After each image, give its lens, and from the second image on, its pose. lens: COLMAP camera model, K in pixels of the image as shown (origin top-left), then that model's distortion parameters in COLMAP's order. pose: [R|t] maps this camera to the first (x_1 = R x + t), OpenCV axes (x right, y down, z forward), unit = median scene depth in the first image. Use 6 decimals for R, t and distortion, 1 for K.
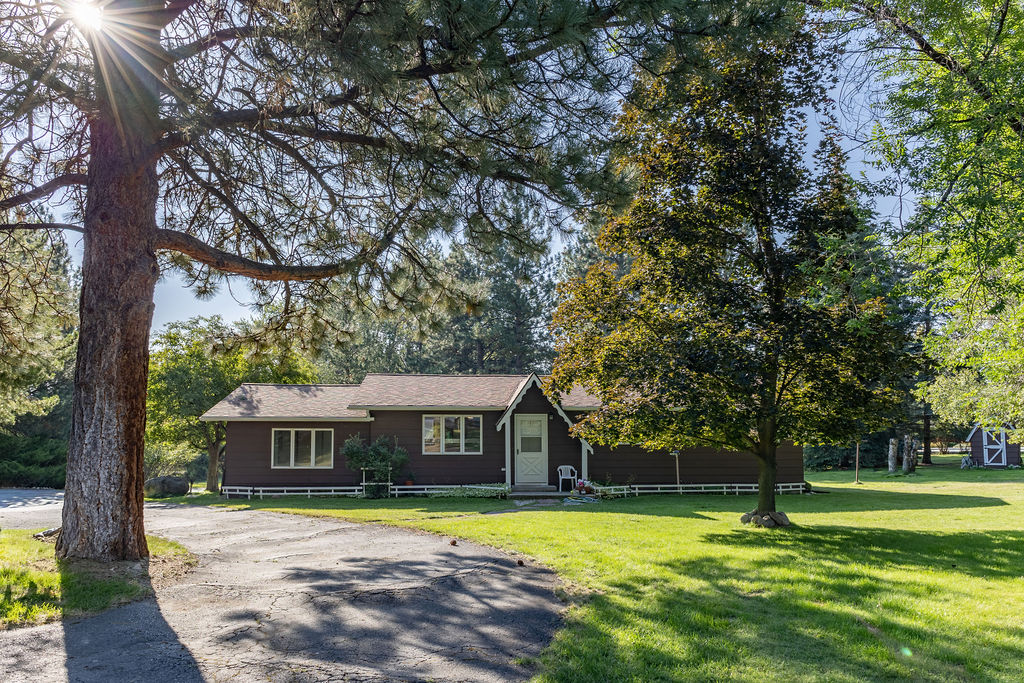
lens RADIAL K [[692.5, 0, 507.9], [0, 692.5, 346.2], [0, 0, 1]] dist [0.010903, -0.010429]
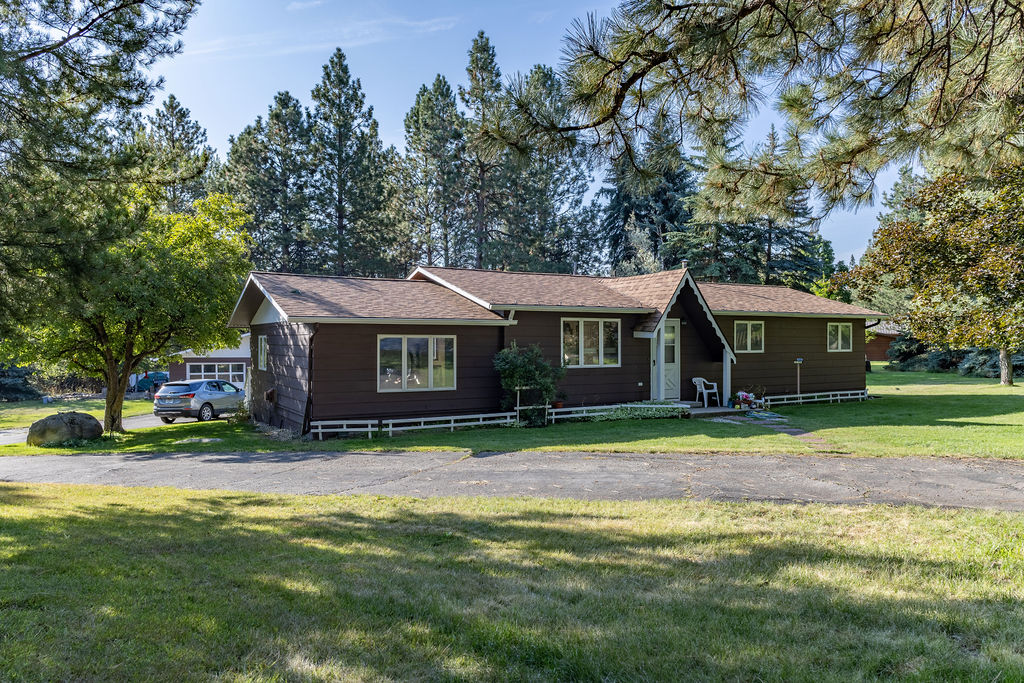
lens RADIAL K [[692.5, 0, 507.9], [0, 692.5, 346.2], [0, 0, 1]] dist [0.010903, -0.010429]
pose [[0.904985, -0.006843, 0.425388, -0.513775], [-0.039739, 0.994140, 0.100535, 0.055772], [-0.423583, -0.107888, 0.899410, 0.329039]]
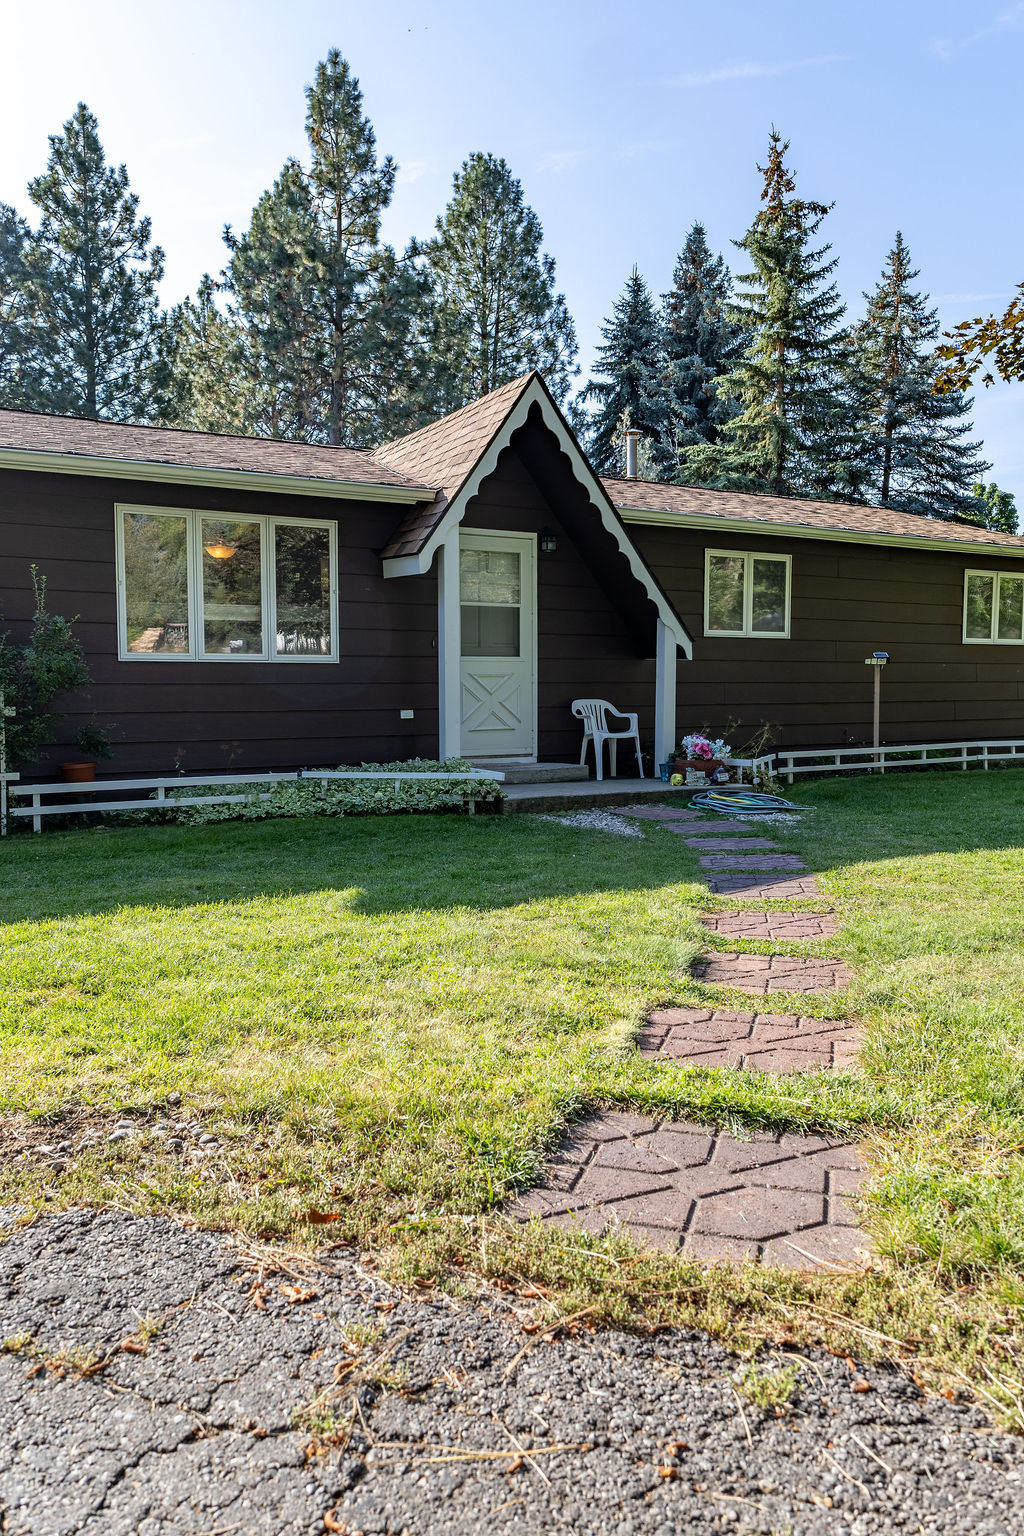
lens RADIAL K [[1090.2, 0, 501.7], [0, 1090.2, 763.1], [0, 0, 1]] dist [0.011886, -0.005942]
pose [[0.905882, -0.036074, 0.421991, -0.167684], [-0.038519, 0.985220, 0.166909, 0.121695], [-0.421775, -0.167454, 0.891103, 0.581439]]
